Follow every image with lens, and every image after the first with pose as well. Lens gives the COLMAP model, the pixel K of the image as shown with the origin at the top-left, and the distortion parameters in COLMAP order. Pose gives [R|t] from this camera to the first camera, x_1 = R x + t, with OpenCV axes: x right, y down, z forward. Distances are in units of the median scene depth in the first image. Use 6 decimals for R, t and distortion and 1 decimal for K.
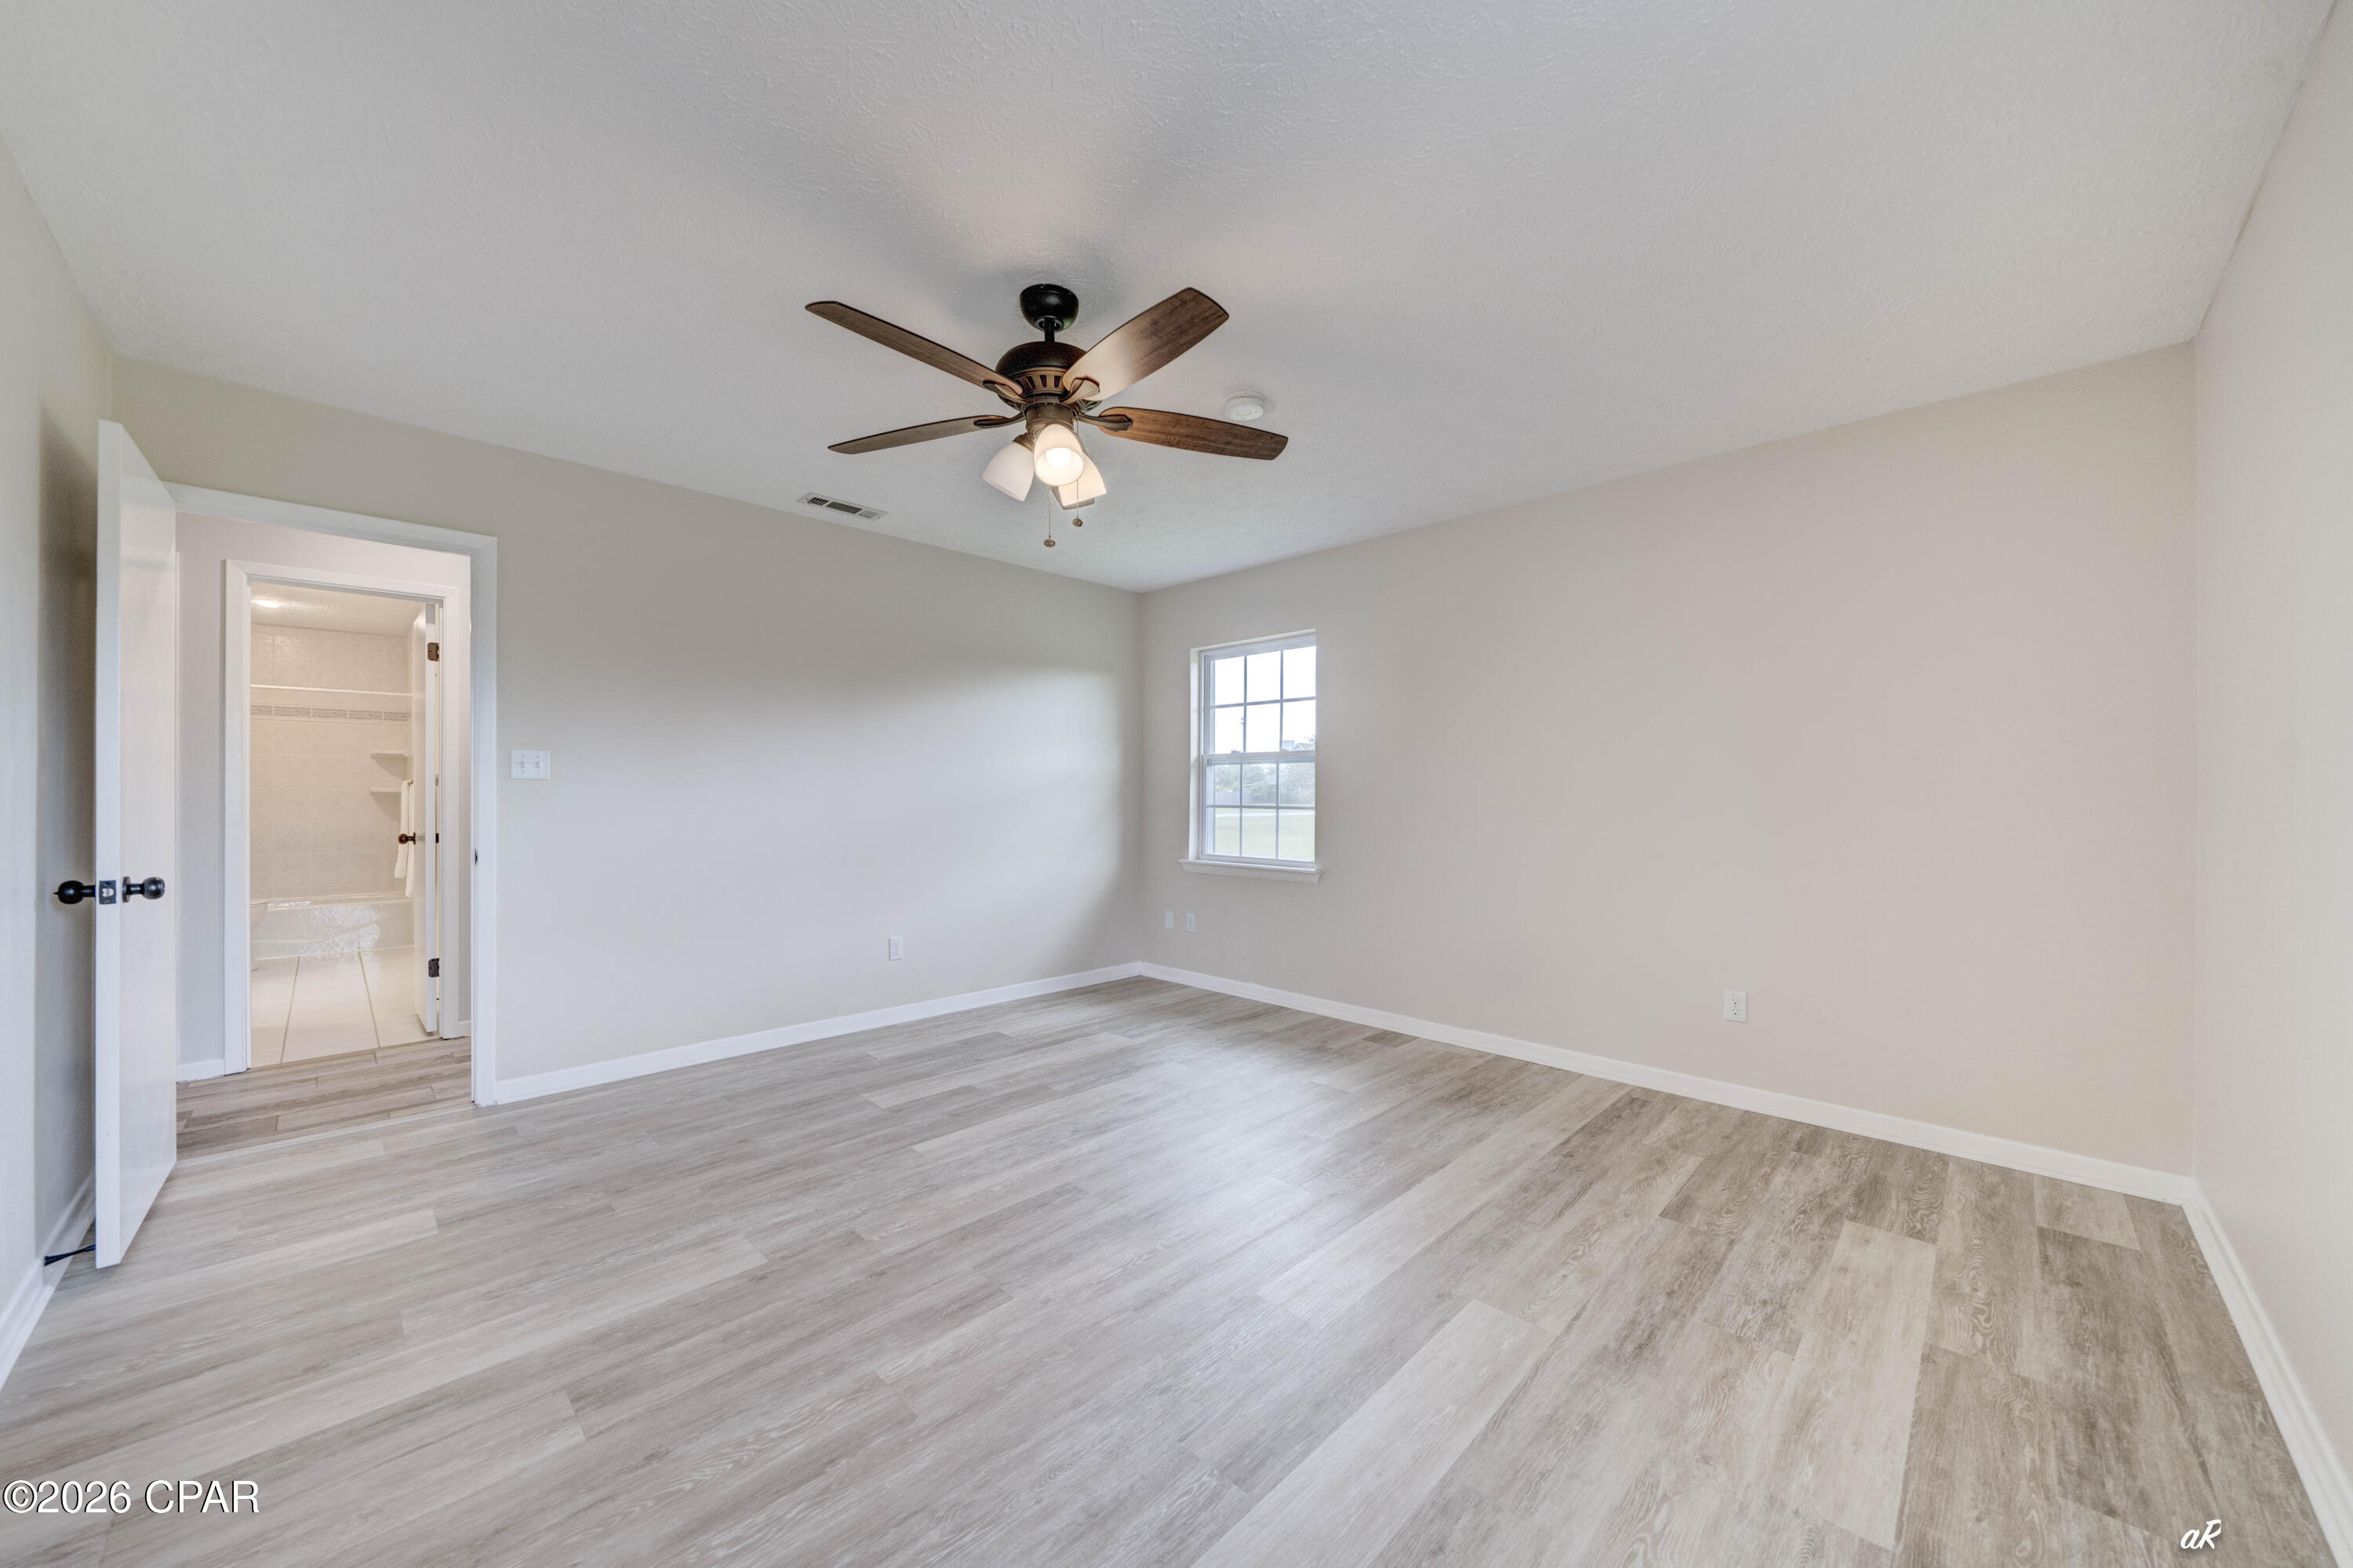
lens RADIAL K [[810.7, 0, 1152.7], [0, 810.7, 782.6], [0, 0, 1]] dist [-0.004985, -0.000356]
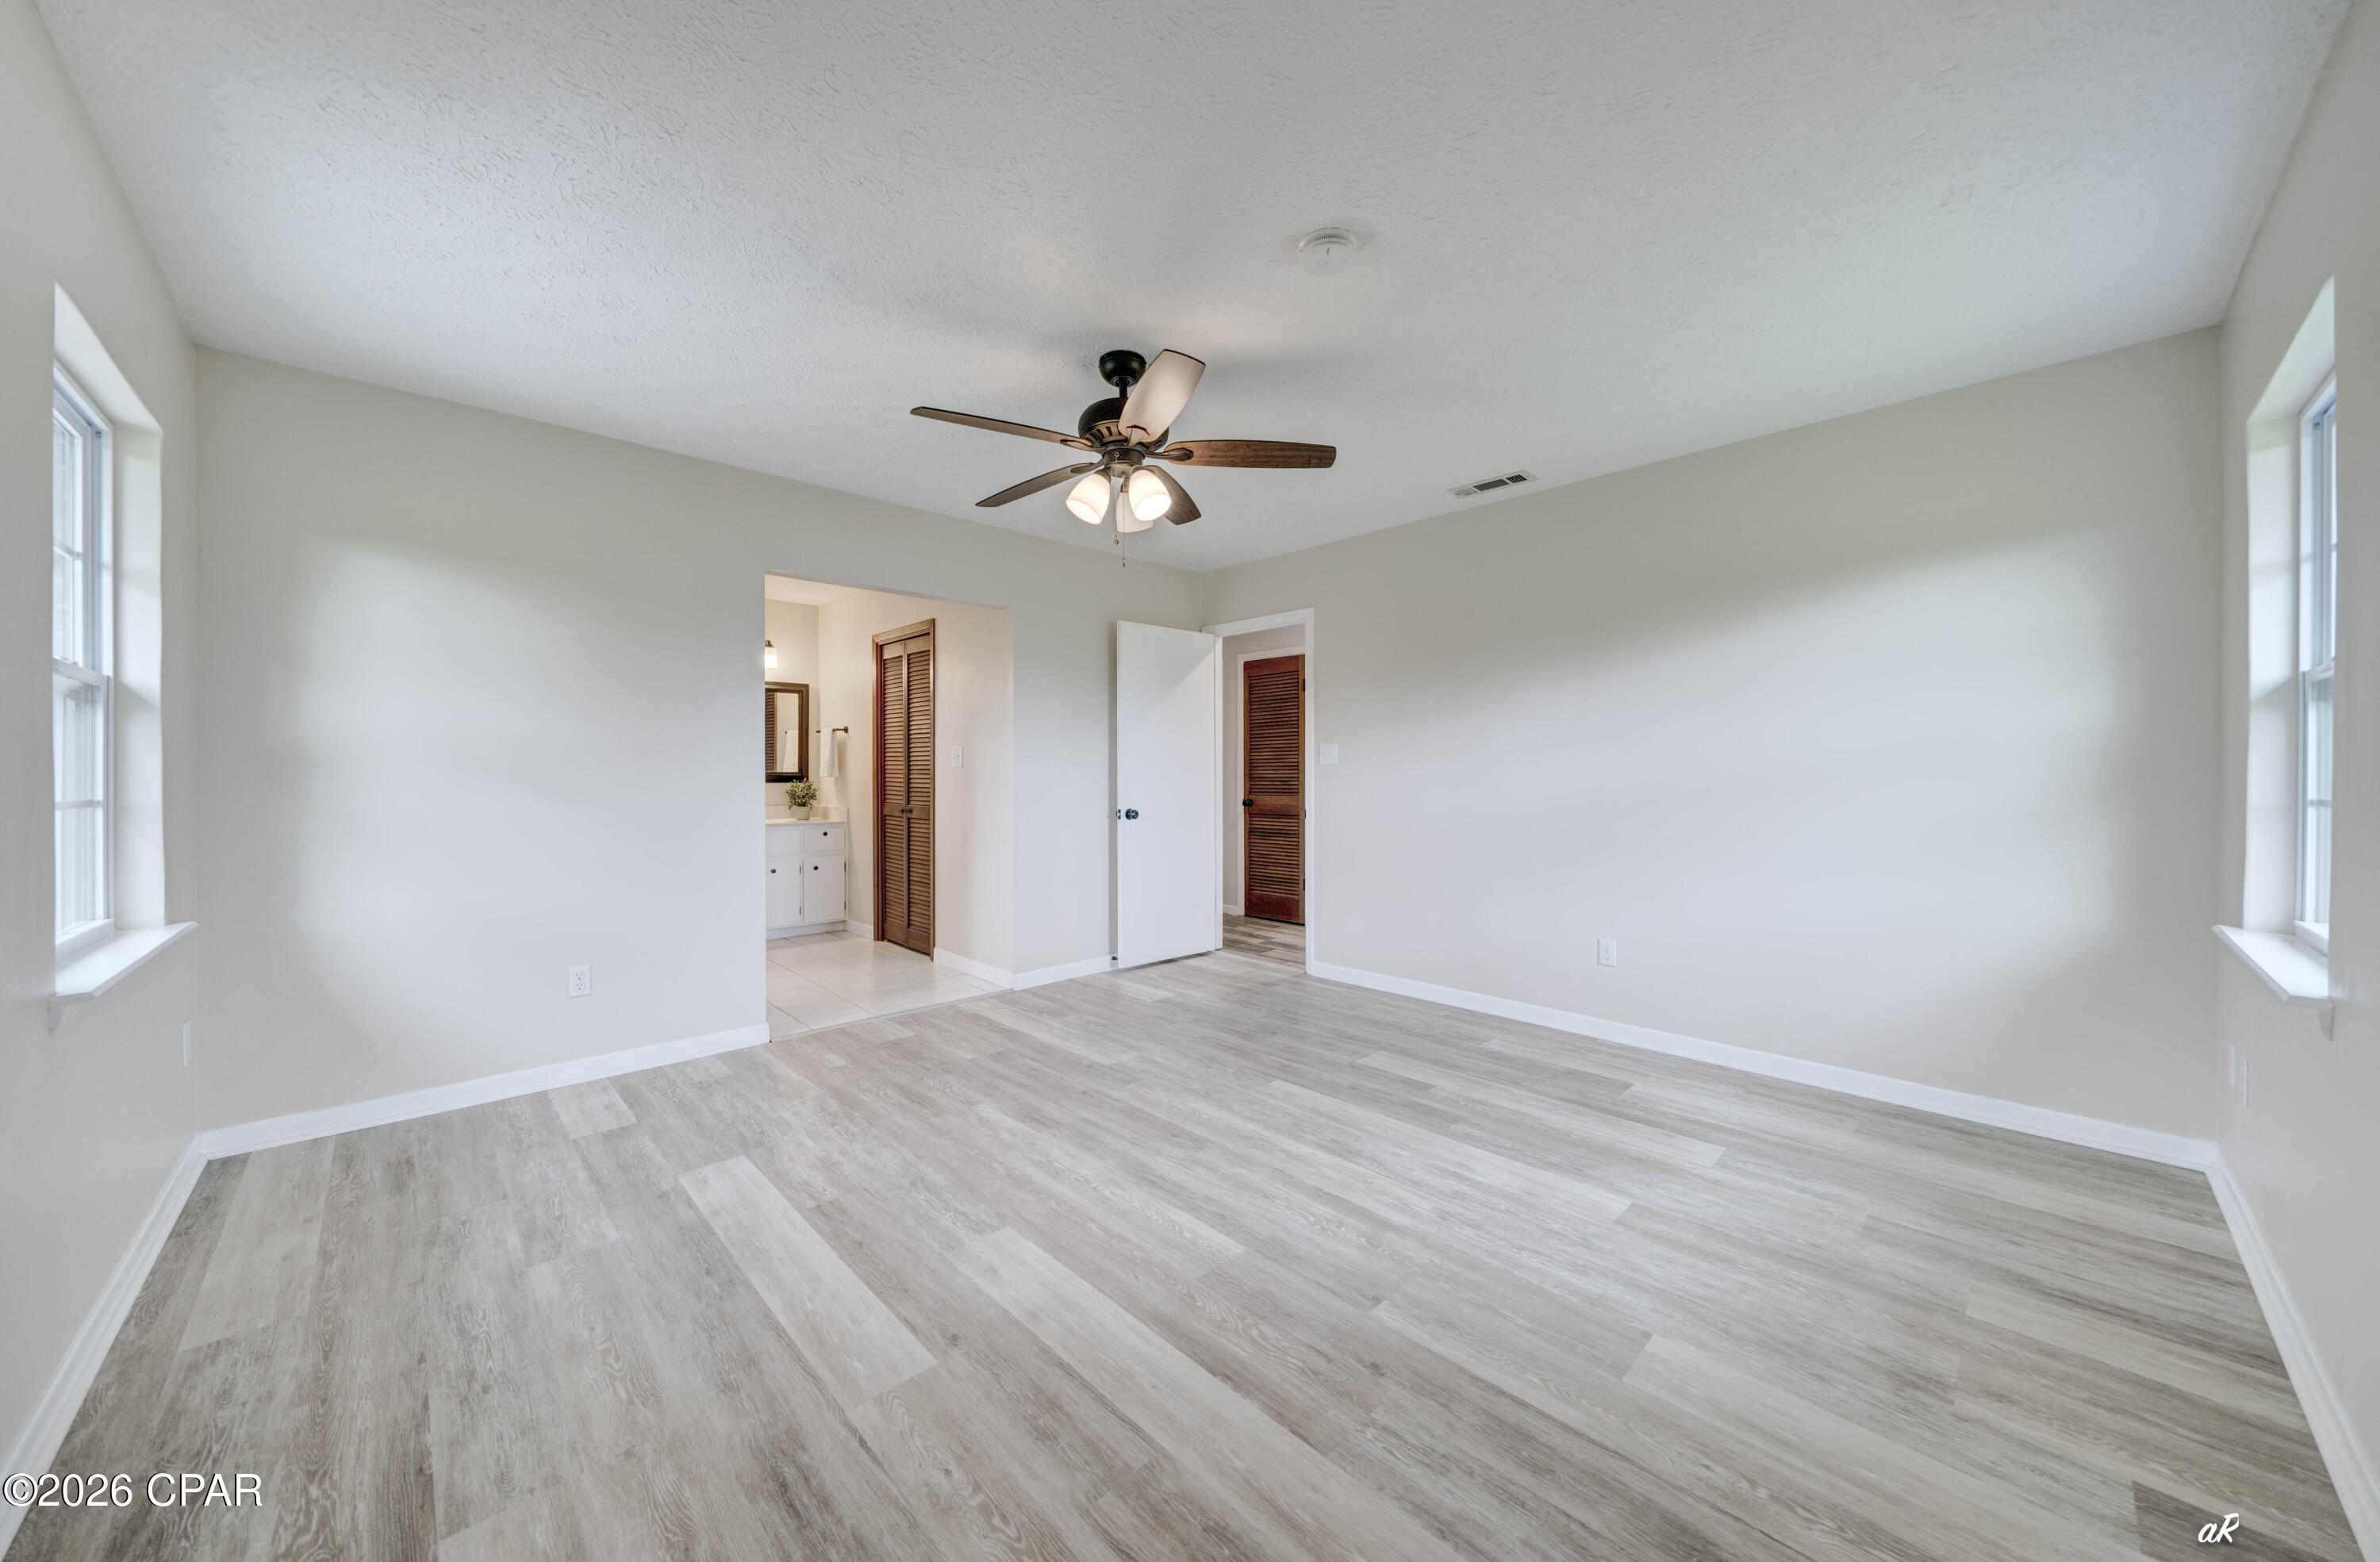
lens RADIAL K [[819.9, 0, 1189.0], [0, 819.9, 771.4], [0, 0, 1]] dist [-0.004985, -0.000356]
pose [[0.013923, -0.003100, -0.999898, 0.943341], [0.014883, 0.999885, -0.002893, 0.012939], [0.999792, -0.014841, 0.013968, 0.938028]]
